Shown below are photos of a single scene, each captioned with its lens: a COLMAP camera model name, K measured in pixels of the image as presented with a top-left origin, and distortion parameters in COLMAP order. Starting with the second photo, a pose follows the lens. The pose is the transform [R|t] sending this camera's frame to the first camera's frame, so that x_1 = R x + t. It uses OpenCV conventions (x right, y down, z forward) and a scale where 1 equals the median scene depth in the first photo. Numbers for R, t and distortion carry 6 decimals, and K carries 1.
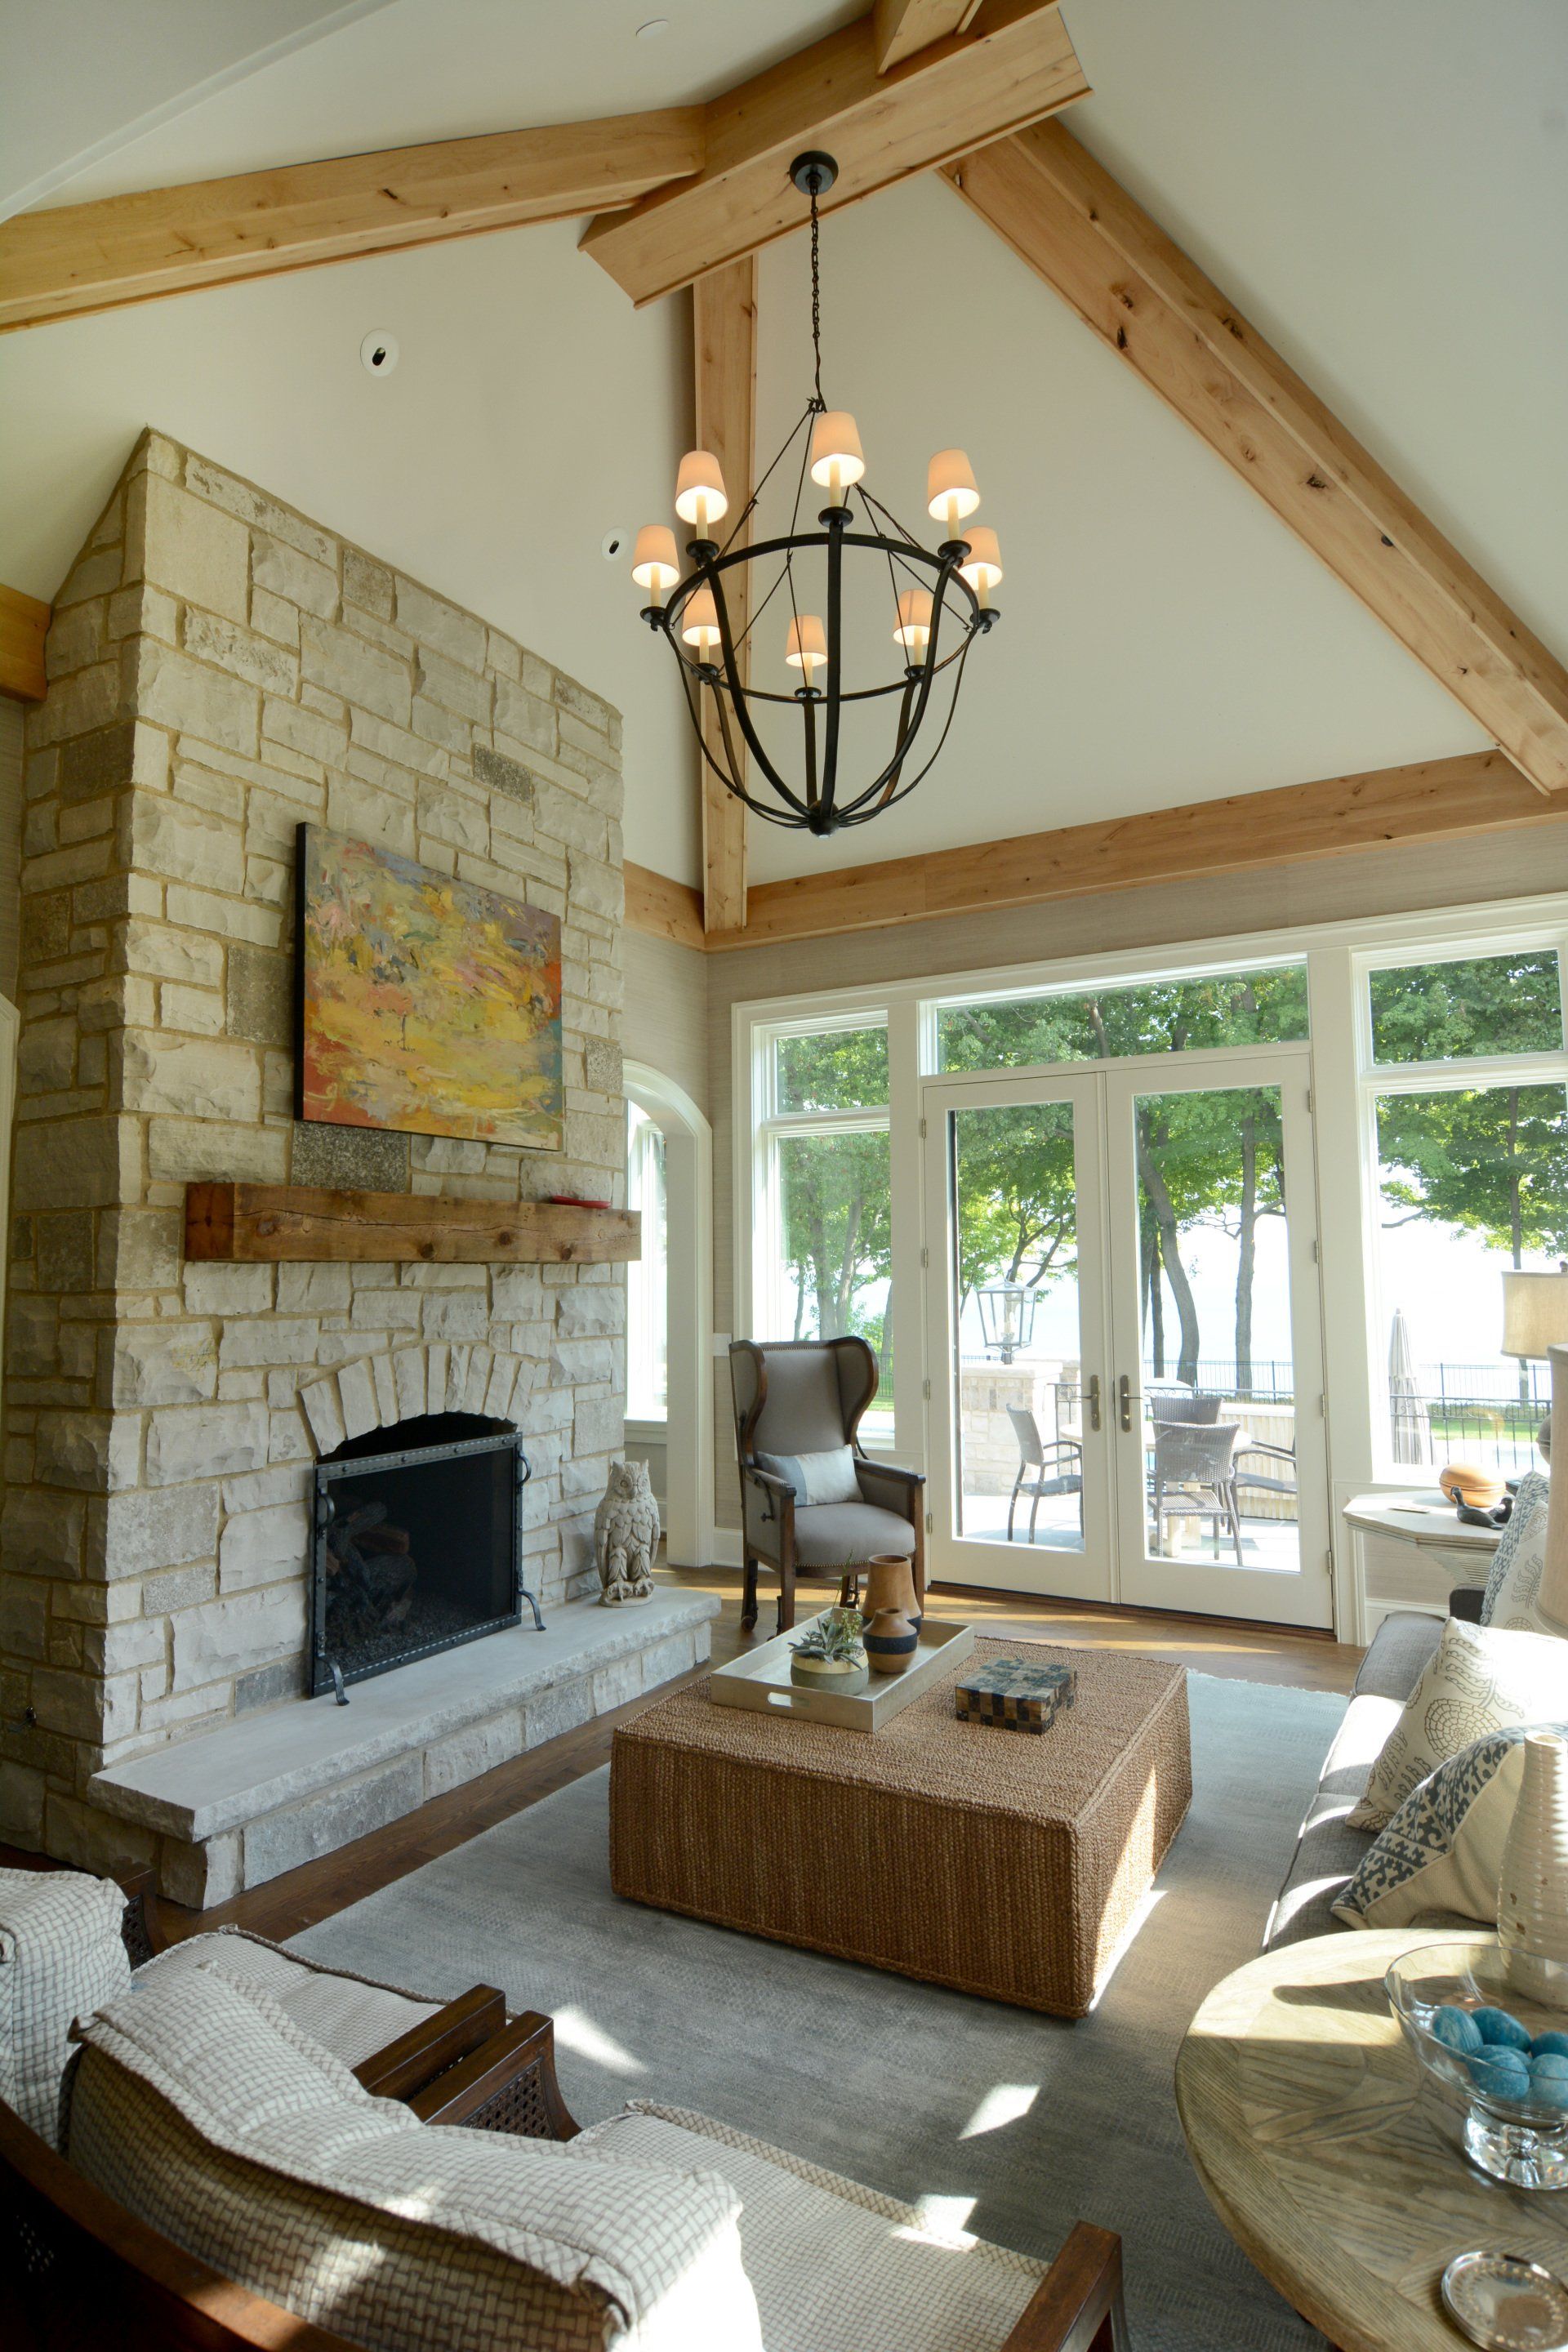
lens RADIAL K [[1268.0, 0, 767.0], [0, 1268.0, 1170.9], [0, 0, 1]] dist [-0.005785, -0.012944]
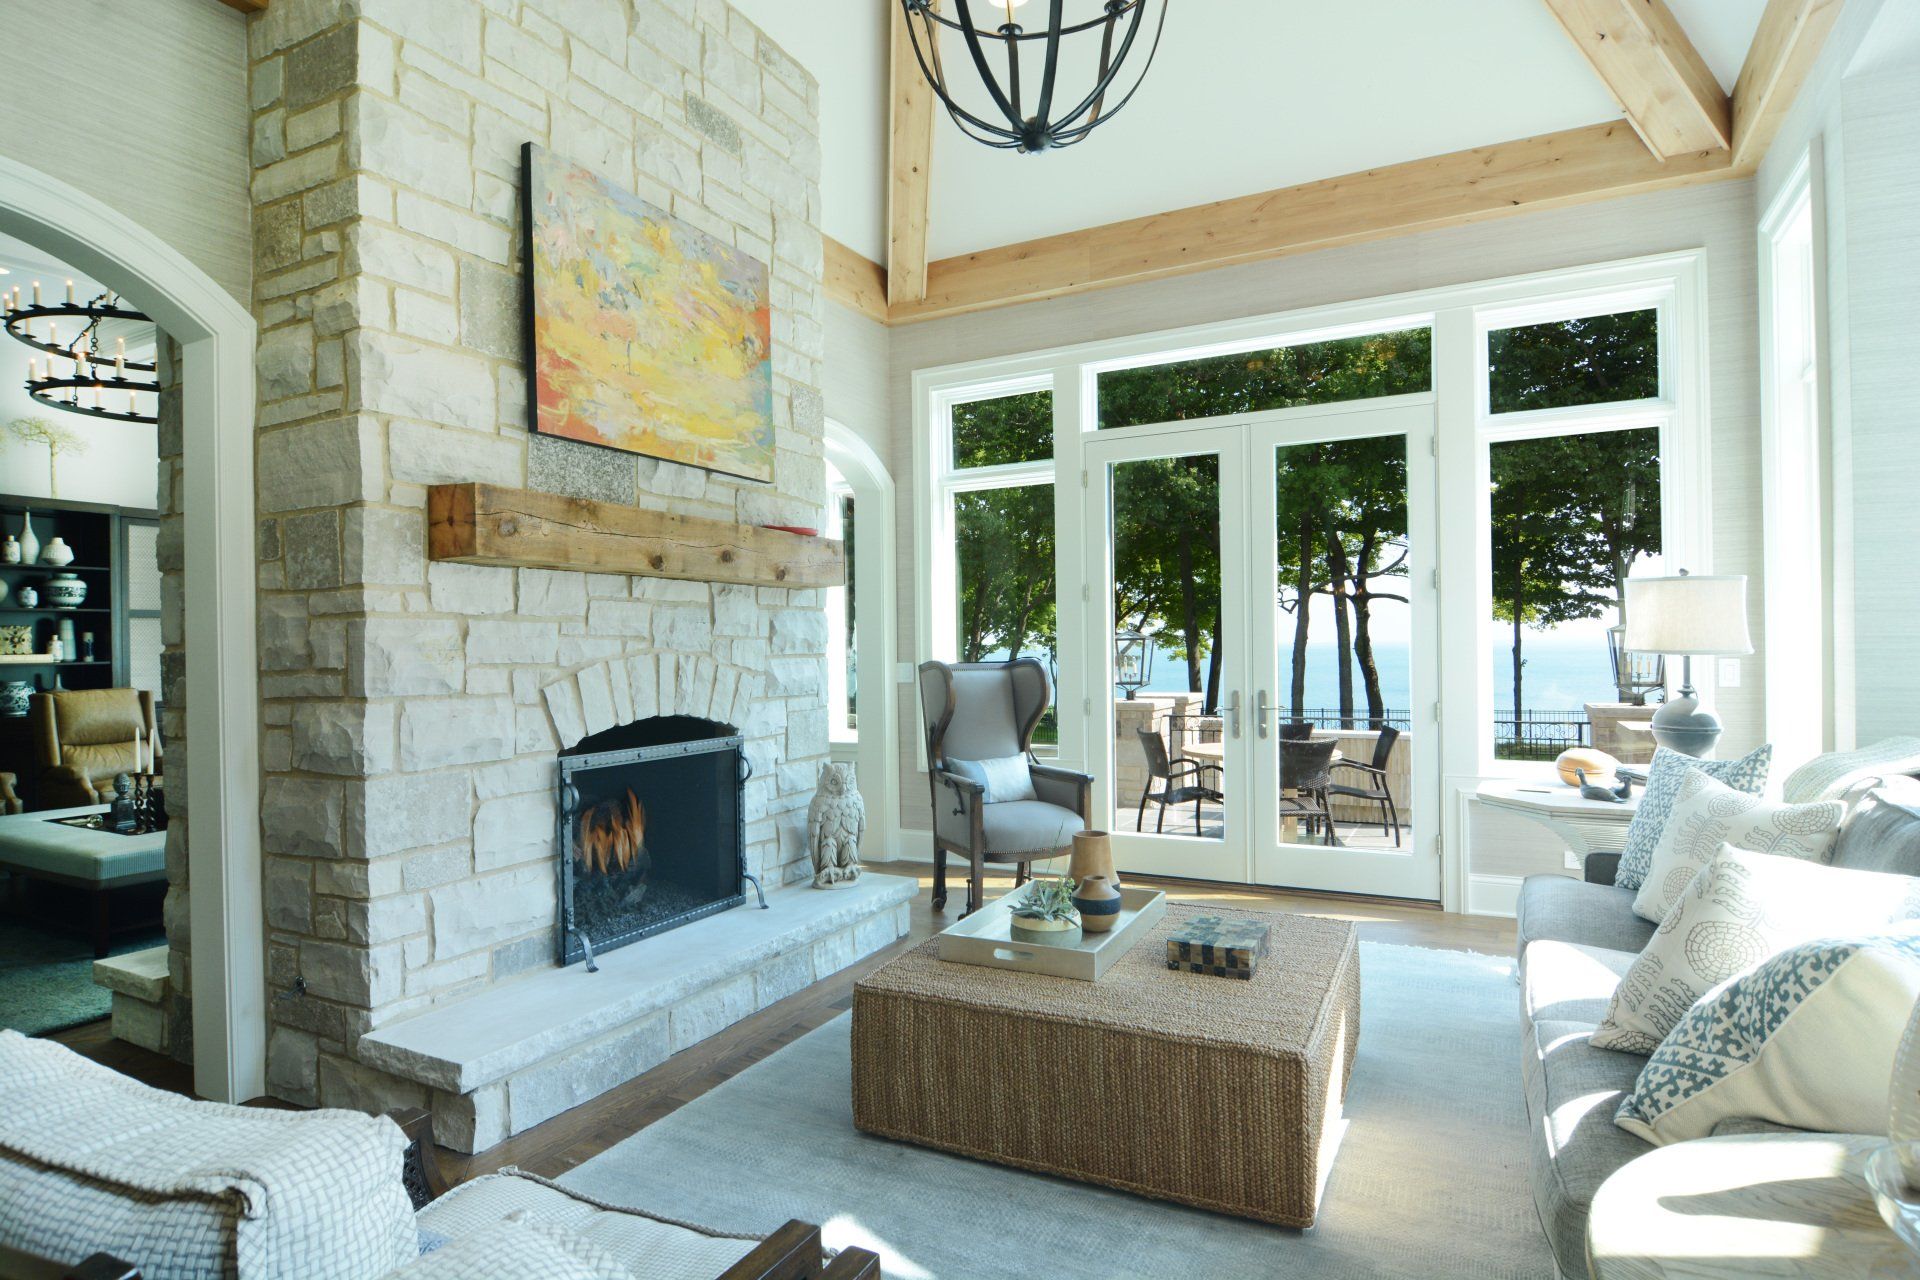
lens RADIAL K [[1035.1, 0, 949.6], [0, 1035.1, 651.4], [0, 0, 1]] dist [-0.005785, -0.012944]
pose [[0.999084, -0.005486, 0.042436, -0.061378], [0.001925, 0.996504, 0.083521, 0.069449], [-0.042746, -0.083363, 0.995602, 0.115294]]
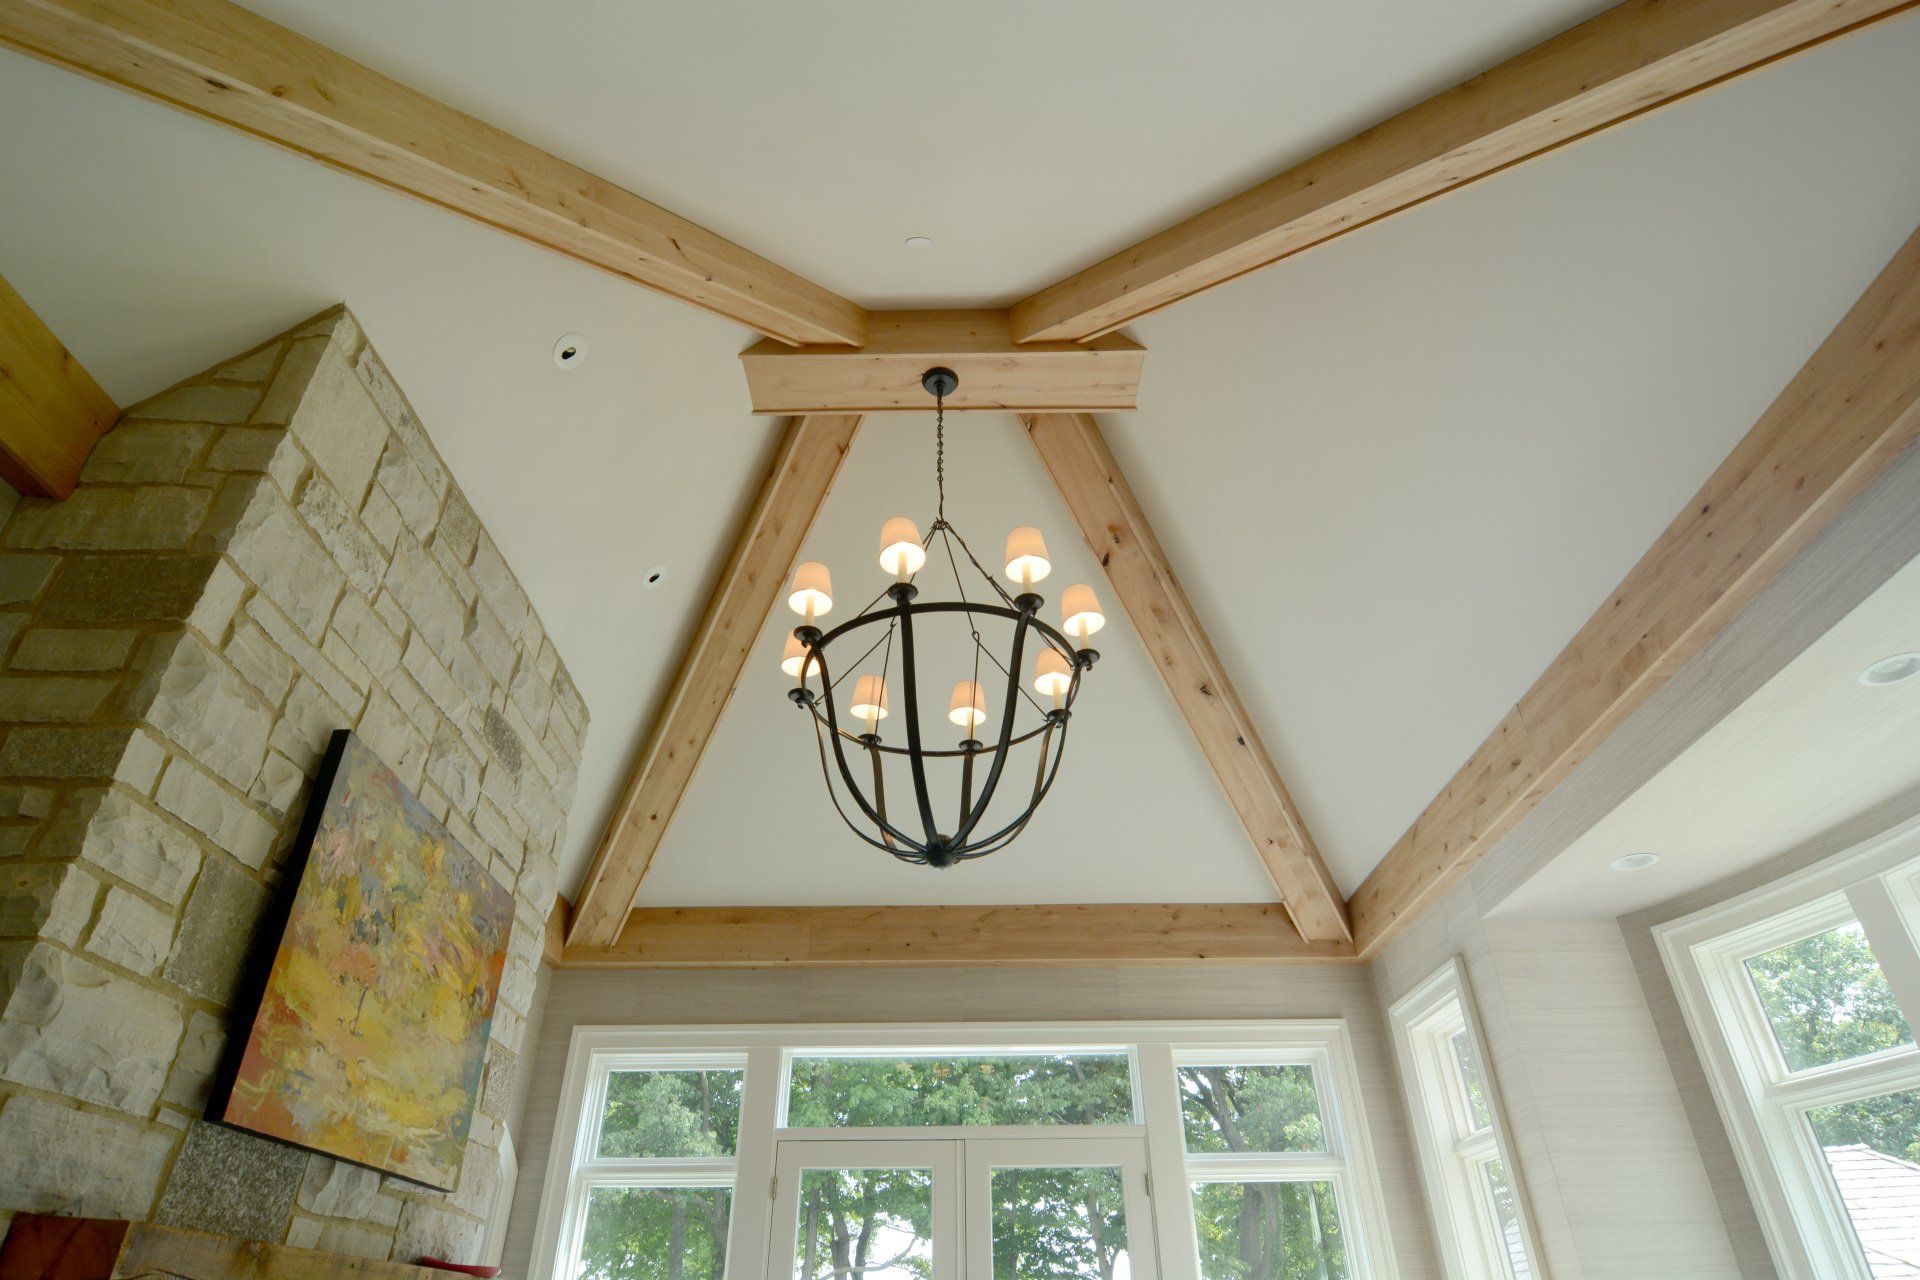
lens RADIAL K [[1035.1, 0, 949.6], [0, 1035.1, 651.4], [0, 0, 1]] dist [-0.005785, -0.012944]
pose [[0.866869, 0.280015, 0.412468, -0.319785], [-0.041871, 0.865329, -0.499453, -0.000256], [-0.496775, 0.415690, 0.761851, 0.274058]]
